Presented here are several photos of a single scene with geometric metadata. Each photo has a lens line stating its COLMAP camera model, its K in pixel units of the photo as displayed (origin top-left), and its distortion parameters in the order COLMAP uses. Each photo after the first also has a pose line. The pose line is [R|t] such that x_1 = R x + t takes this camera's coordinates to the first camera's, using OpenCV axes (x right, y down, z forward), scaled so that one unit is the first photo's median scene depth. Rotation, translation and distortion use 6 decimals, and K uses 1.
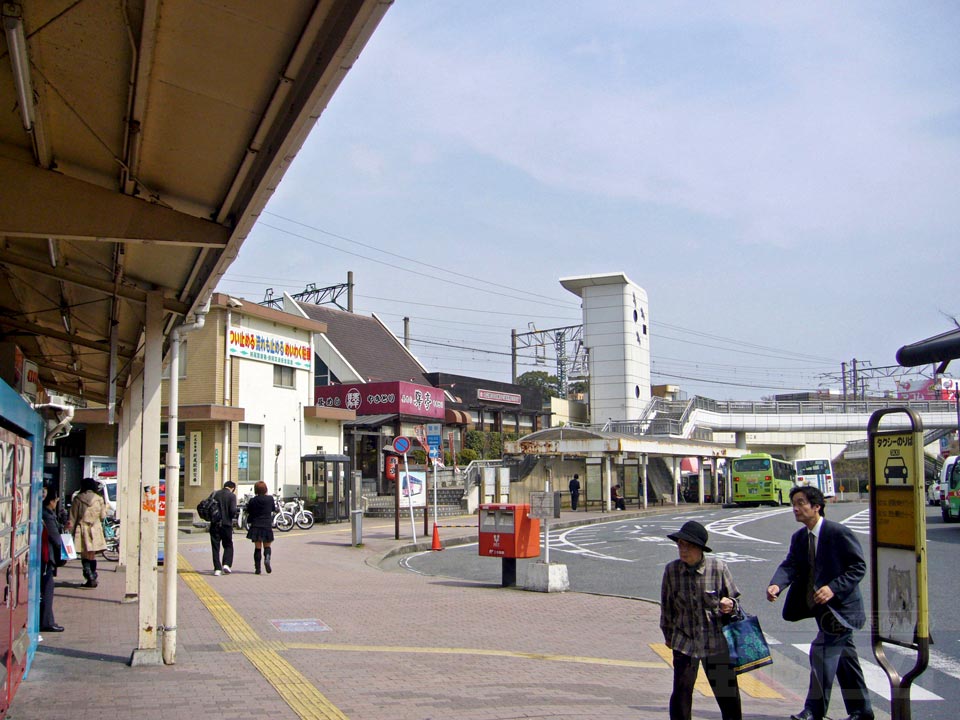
lens RADIAL K [[983.0, 0, 474.4], [0, 983.0, 368.5], [0, 0, 1]] dist [-0.067180, 0.000000]
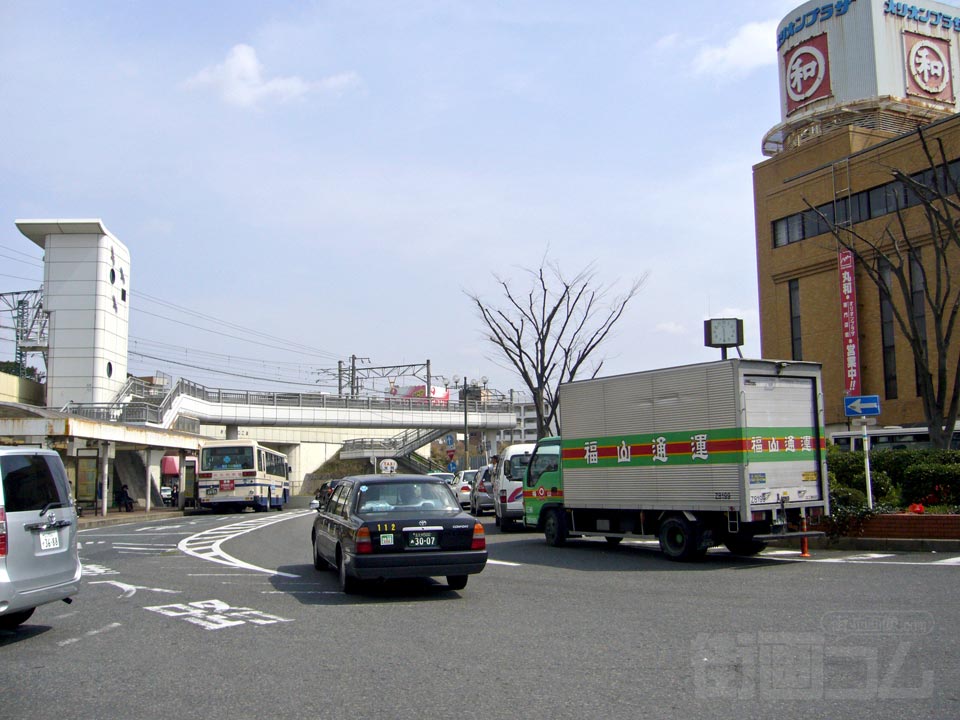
lens RADIAL K [[983.0, 0, 470.7], [0, 983.0, 358.8], [0, 0, 1]] dist [-0.067180, 0.000000]
pose [[0.874369, 0.057443, 0.481850, 0.039335], [-0.051196, 0.998347, -0.026115, 0.020562], [-0.482554, -0.001835, 0.875865, 0.152657]]
